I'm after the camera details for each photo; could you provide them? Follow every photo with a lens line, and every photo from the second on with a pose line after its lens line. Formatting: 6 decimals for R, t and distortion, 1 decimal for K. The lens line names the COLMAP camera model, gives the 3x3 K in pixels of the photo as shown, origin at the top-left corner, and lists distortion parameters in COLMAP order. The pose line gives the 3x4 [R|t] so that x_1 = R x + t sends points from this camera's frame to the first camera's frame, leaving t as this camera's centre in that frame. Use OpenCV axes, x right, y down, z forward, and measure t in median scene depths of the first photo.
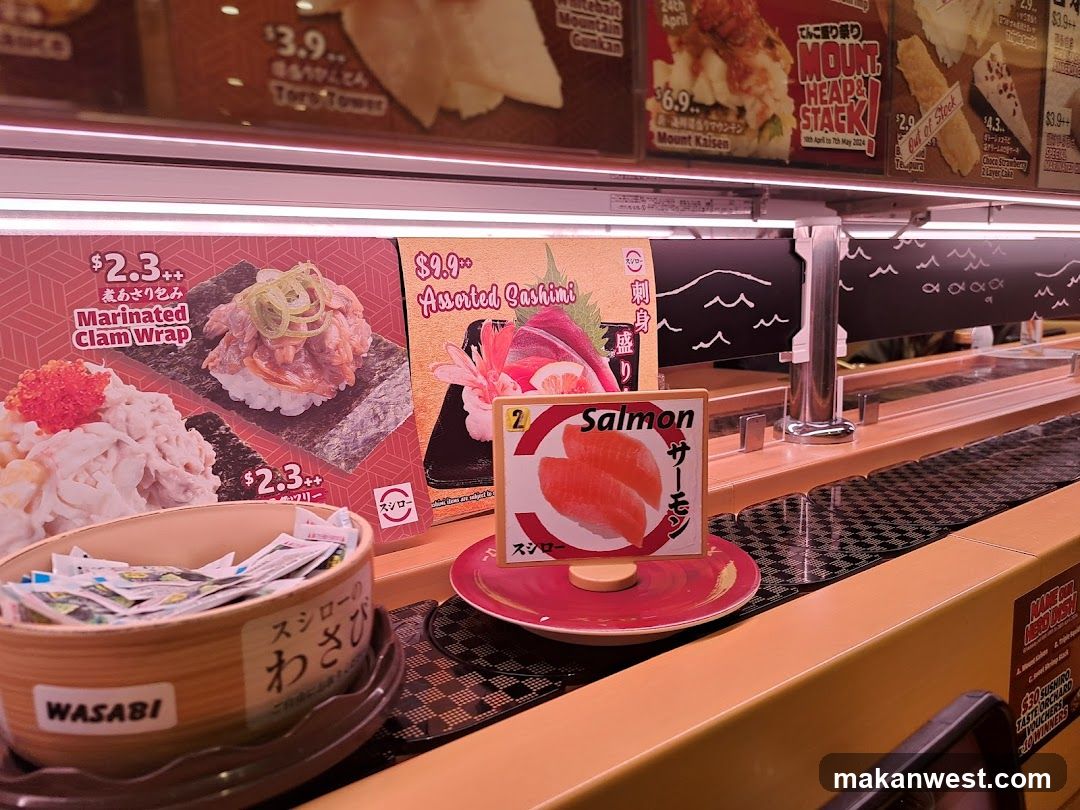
lens RADIAL K [[796.1, 0, 534.5], [0, 796.1, 401.1], [0, 0, 1]] dist [0.008341, -0.004143]
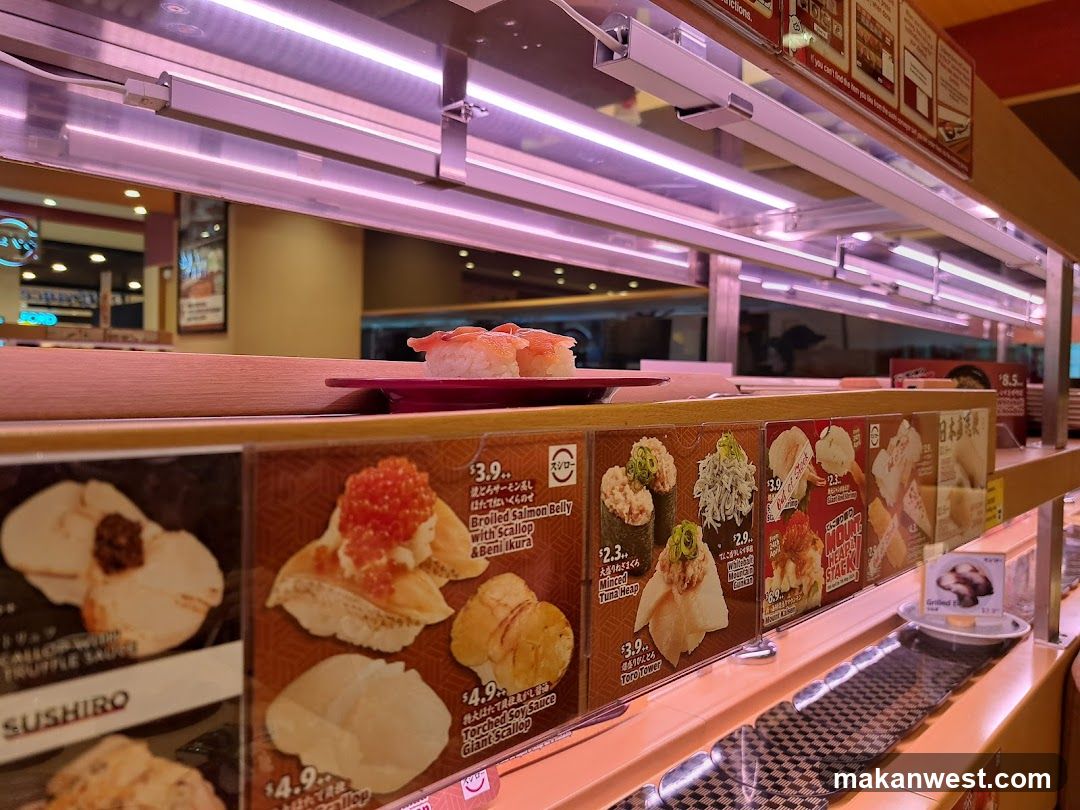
lens RADIAL K [[796.1, 0, 548.1], [0, 796.1, 400.8], [0, 0, 1]] dist [0.008341, -0.004143]
pose [[0.980293, 0.040703, 0.193311, -0.568781], [-0.015862, 0.991602, -0.128349, -0.512539], [-0.196912, 0.122753, 0.972706, -0.525114]]
